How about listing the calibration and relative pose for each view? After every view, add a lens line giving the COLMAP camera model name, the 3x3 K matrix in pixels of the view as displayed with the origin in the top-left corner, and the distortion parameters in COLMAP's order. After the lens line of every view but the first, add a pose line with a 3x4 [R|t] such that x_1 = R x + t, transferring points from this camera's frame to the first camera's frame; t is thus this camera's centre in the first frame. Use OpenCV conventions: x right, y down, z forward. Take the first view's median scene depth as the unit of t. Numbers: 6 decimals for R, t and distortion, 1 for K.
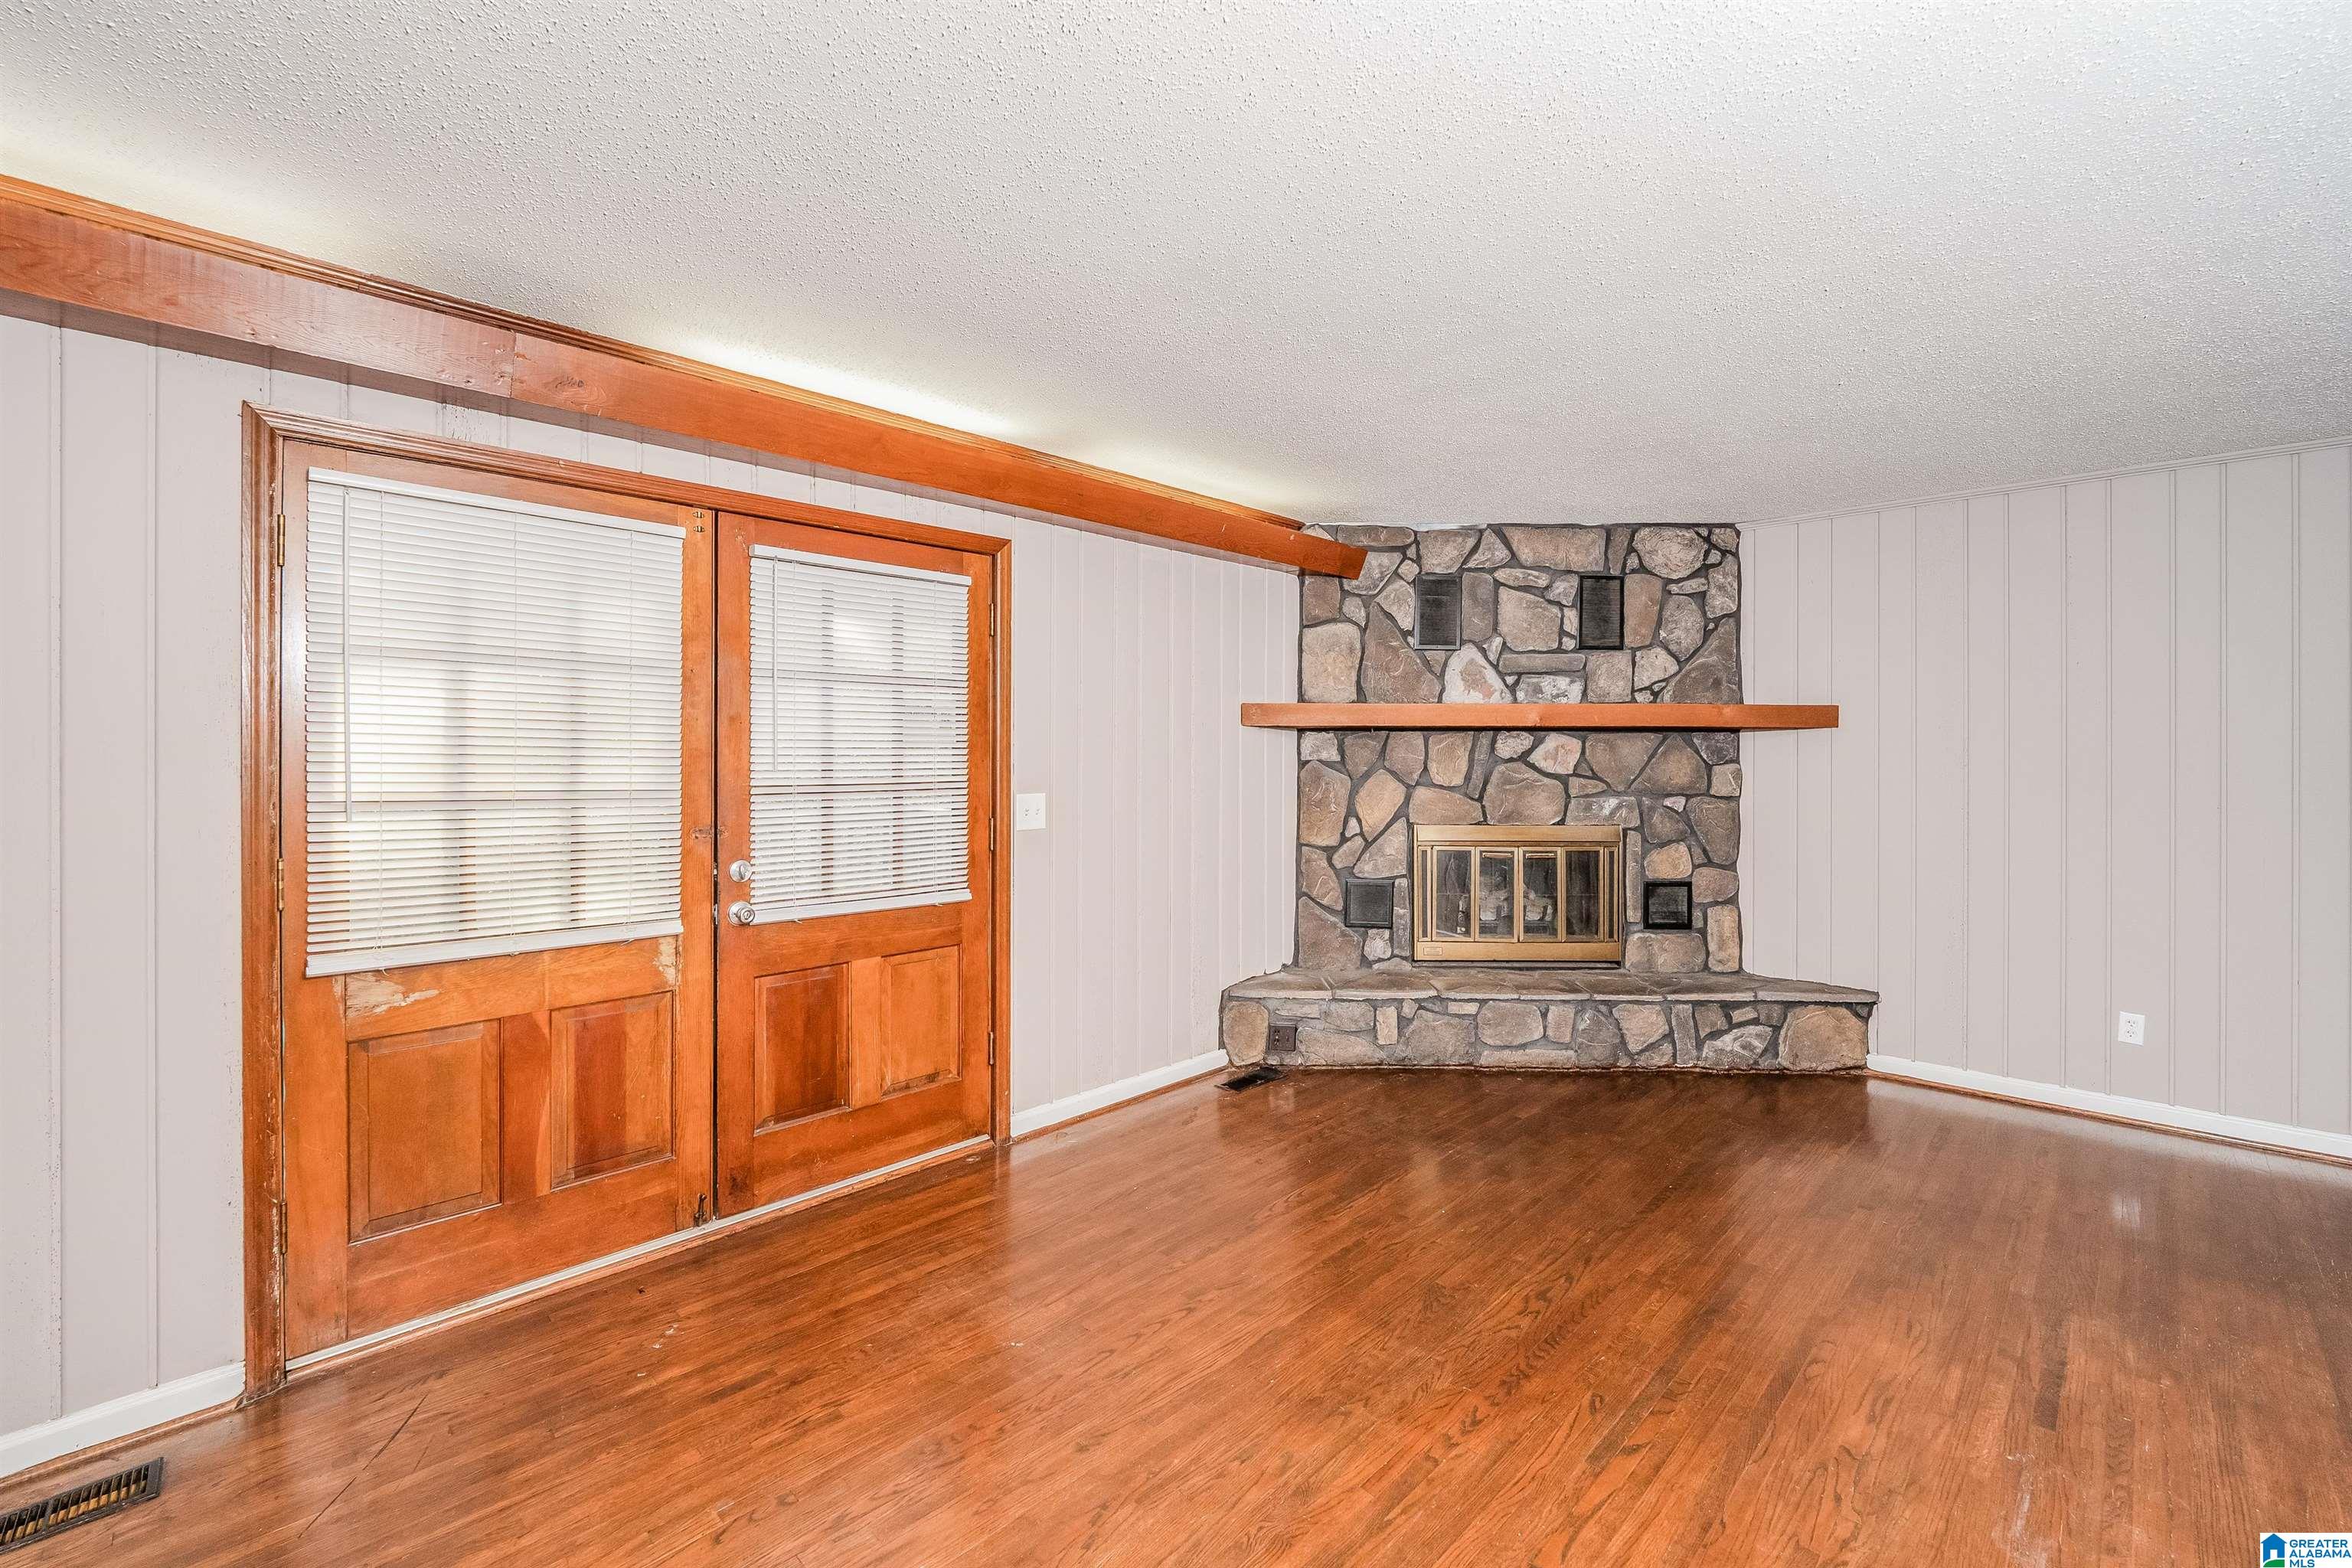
lens RADIAL K [[995.1, 0, 1179.1], [0, 995.1, 750.9], [0, 0, 1]] dist [-0.001518, -0.000205]
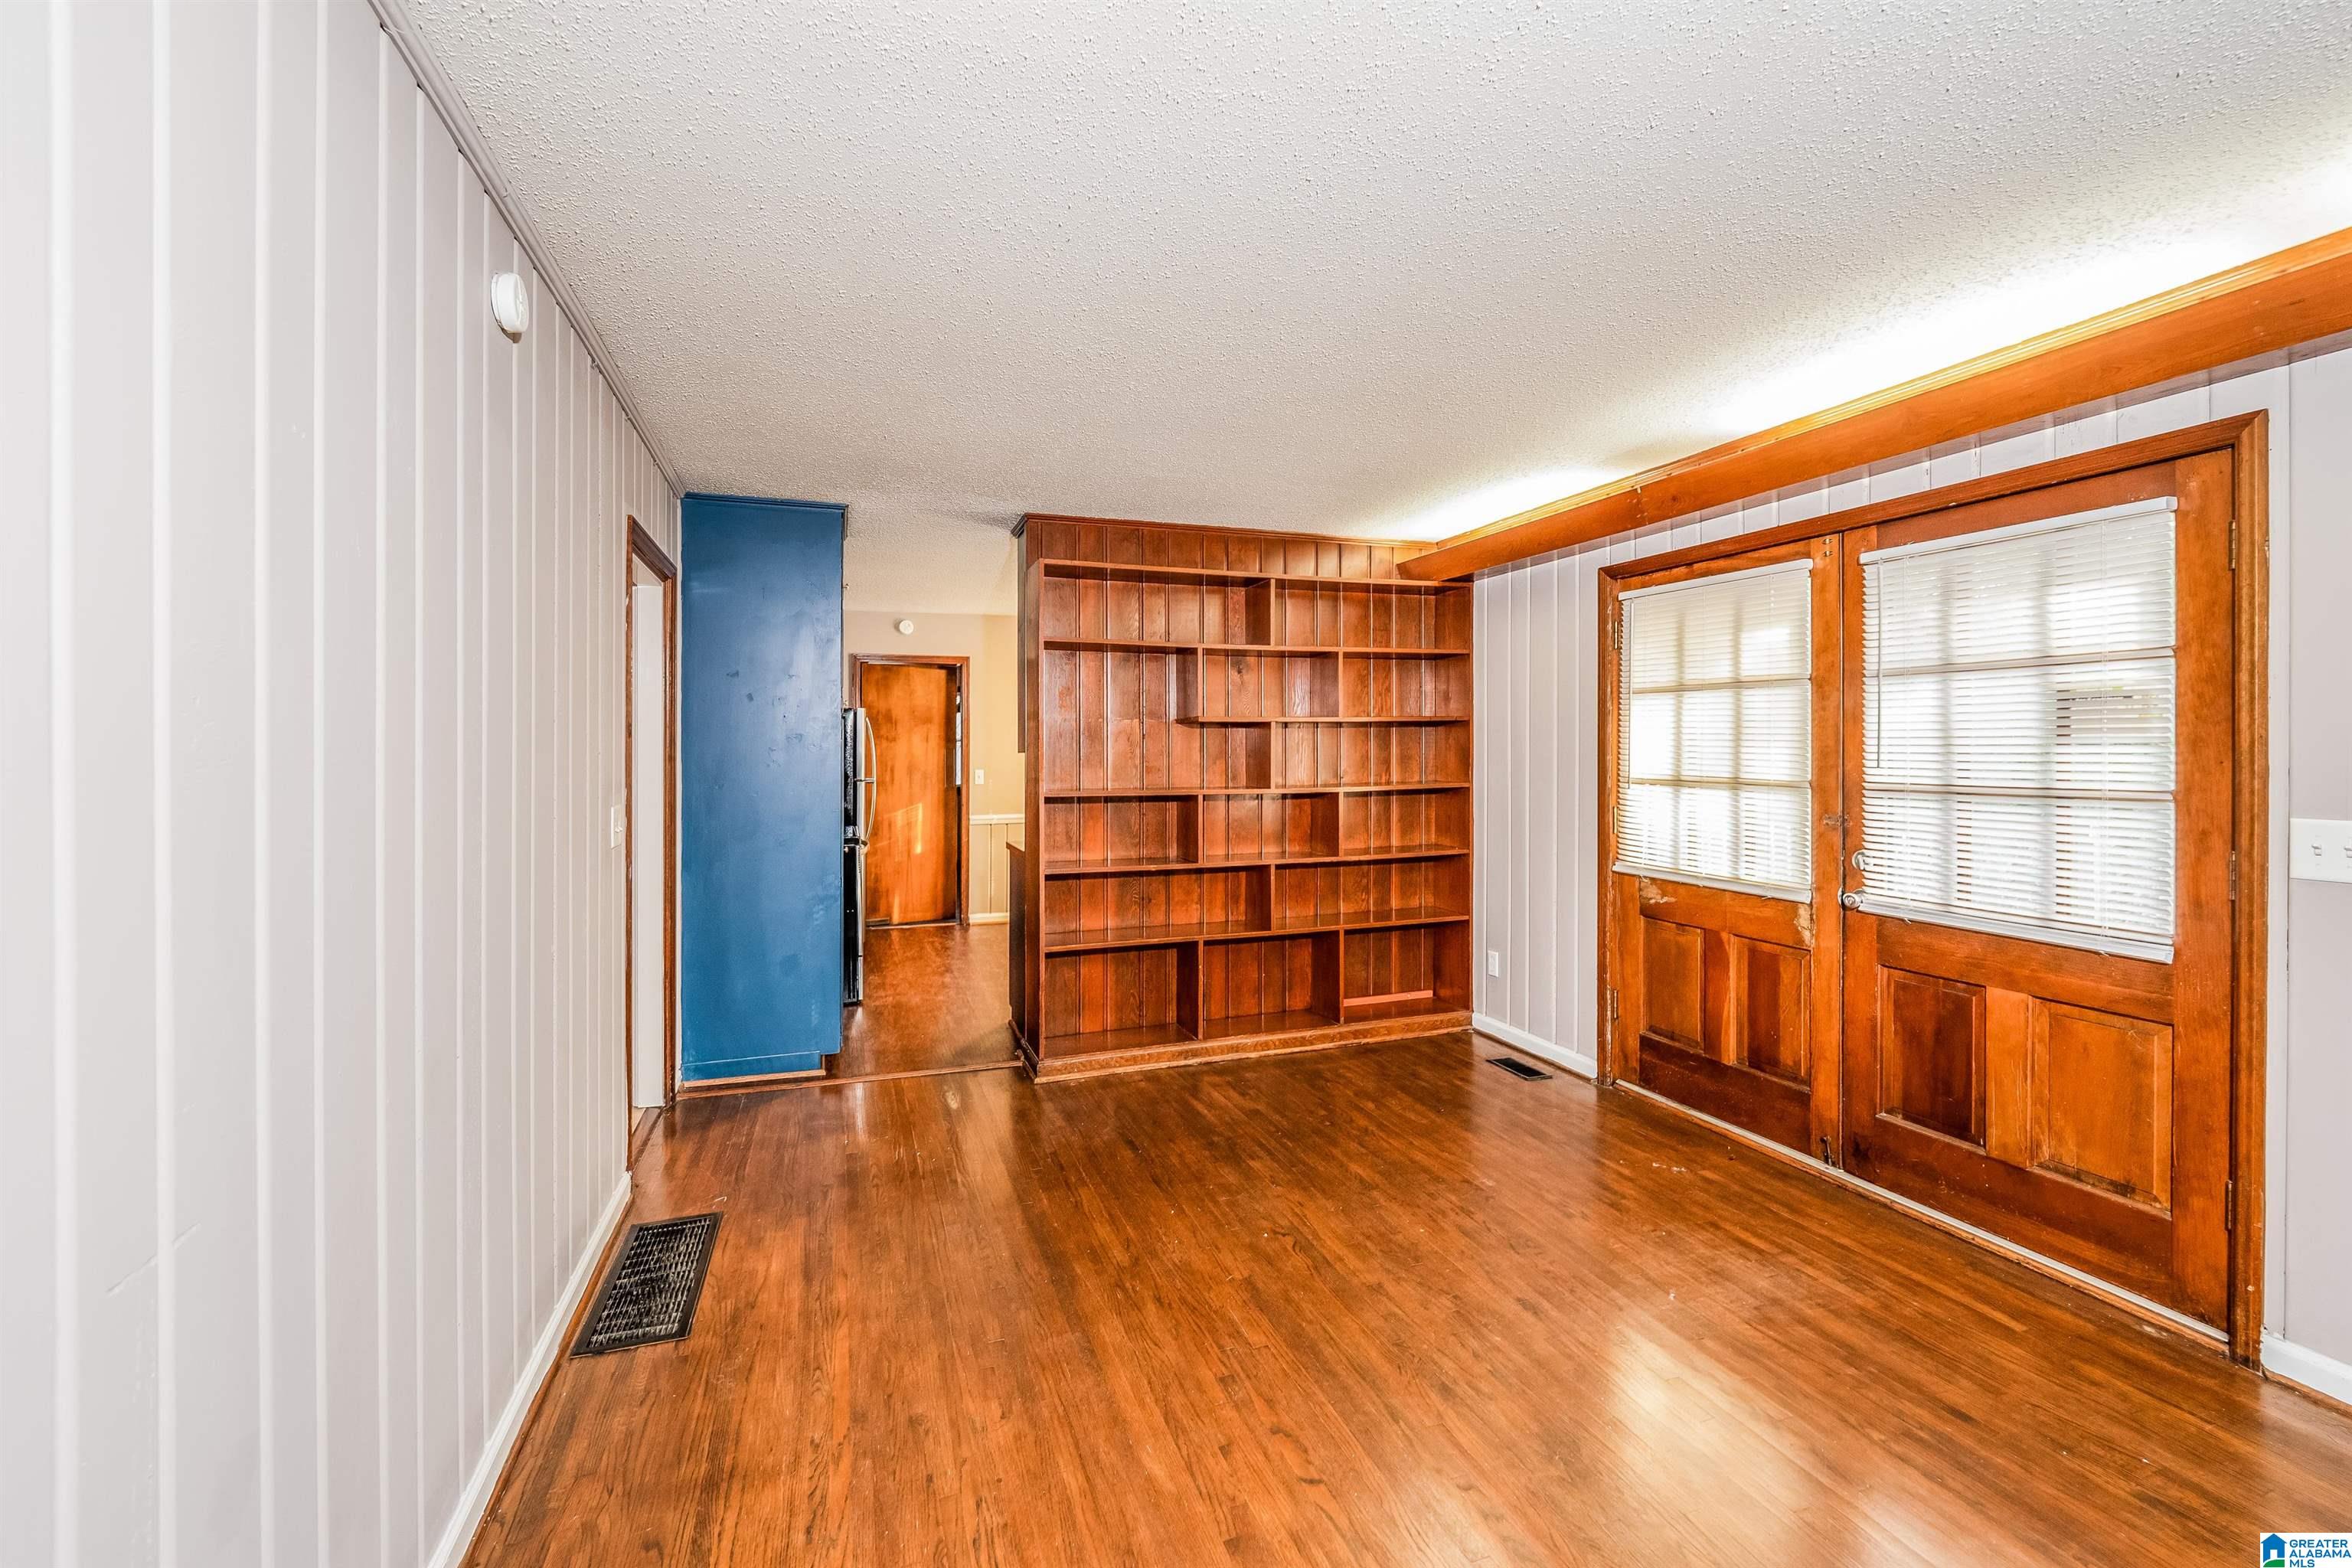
lens RADIAL K [[995.1, 0, 1179.1], [0, 995.1, 750.9], [0, 0, 1]] dist [-0.001518, -0.000205]
pose [[-0.439701, 0.000274, -0.898144, 0.811868], [-0.002334, 0.999996, 0.001448, 0.002947], [0.898141, 0.002733, -0.439699, 0.776285]]
